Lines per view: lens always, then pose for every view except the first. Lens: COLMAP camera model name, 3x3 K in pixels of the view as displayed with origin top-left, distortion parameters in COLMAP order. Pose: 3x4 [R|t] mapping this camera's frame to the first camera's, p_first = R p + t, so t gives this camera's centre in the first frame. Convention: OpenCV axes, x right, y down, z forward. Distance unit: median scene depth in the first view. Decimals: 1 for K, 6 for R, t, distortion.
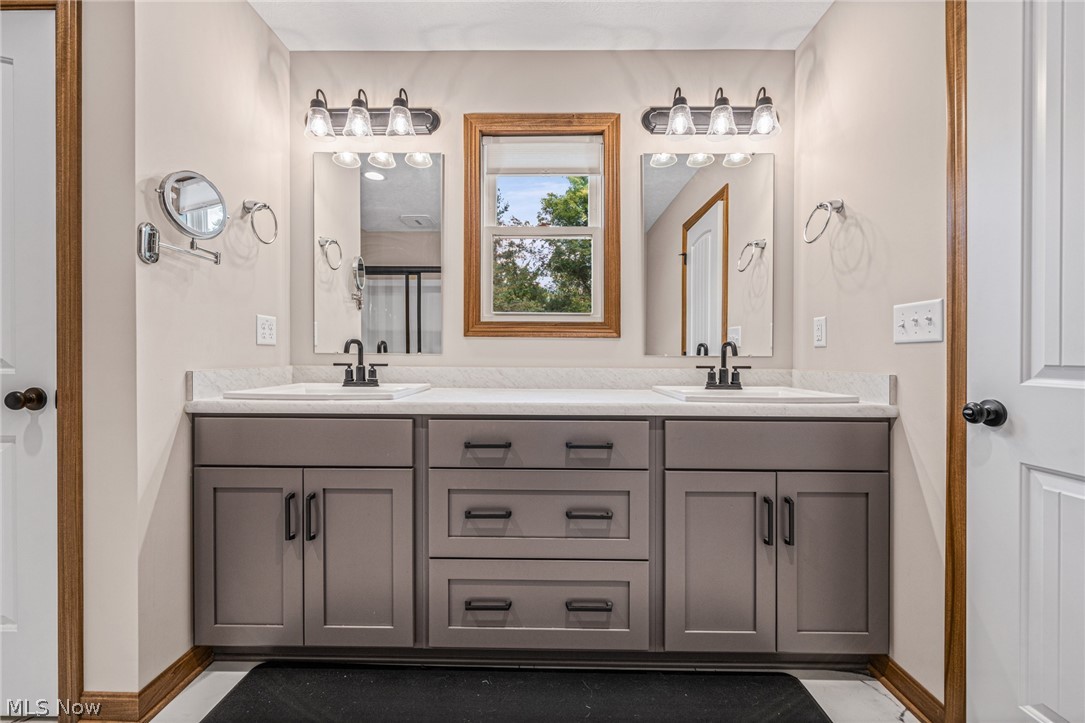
lens RADIAL K [[430.6, 0, 539.3], [0, 430.6, 358.6], [0, 0, 1]] dist [-0.015159, 0.000140]
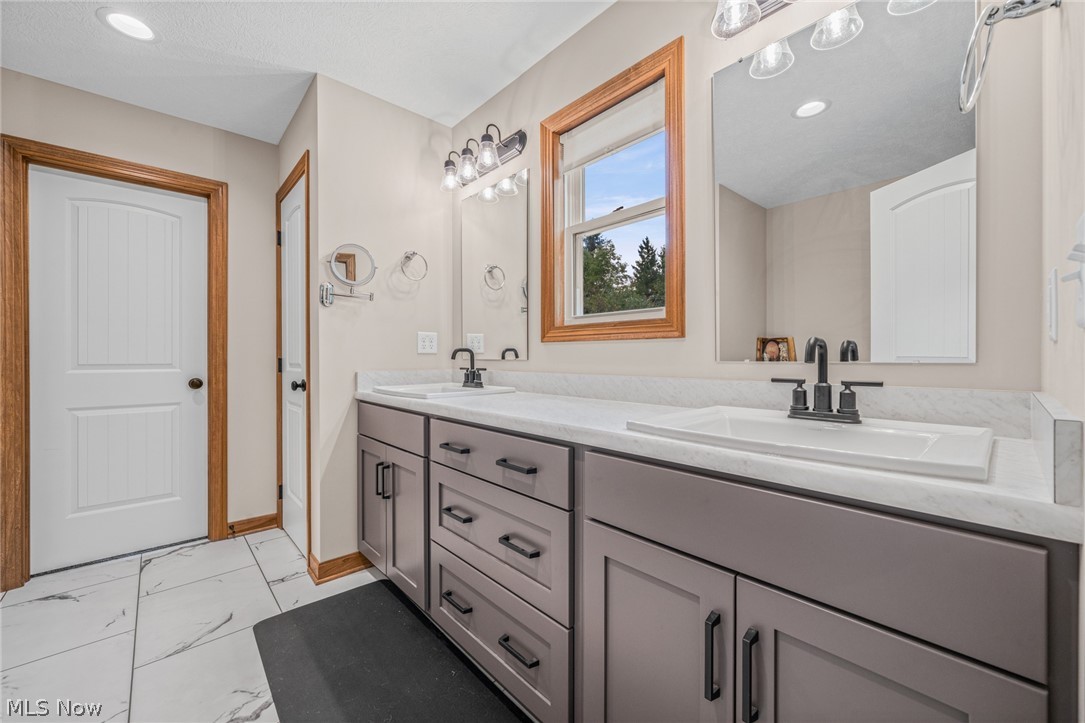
lens RADIAL K [[430.6, 0, 541.9], [0, 430.6, 361.2], [0, 0, 1]] dist [-0.015159, 0.000140]
pose [[0.672915, -0.000526, -0.739719, 0.598177], [-0.002566, 0.999992, -0.003046, -0.005096], [0.739715, 0.003948, 0.672908, 0.339278]]
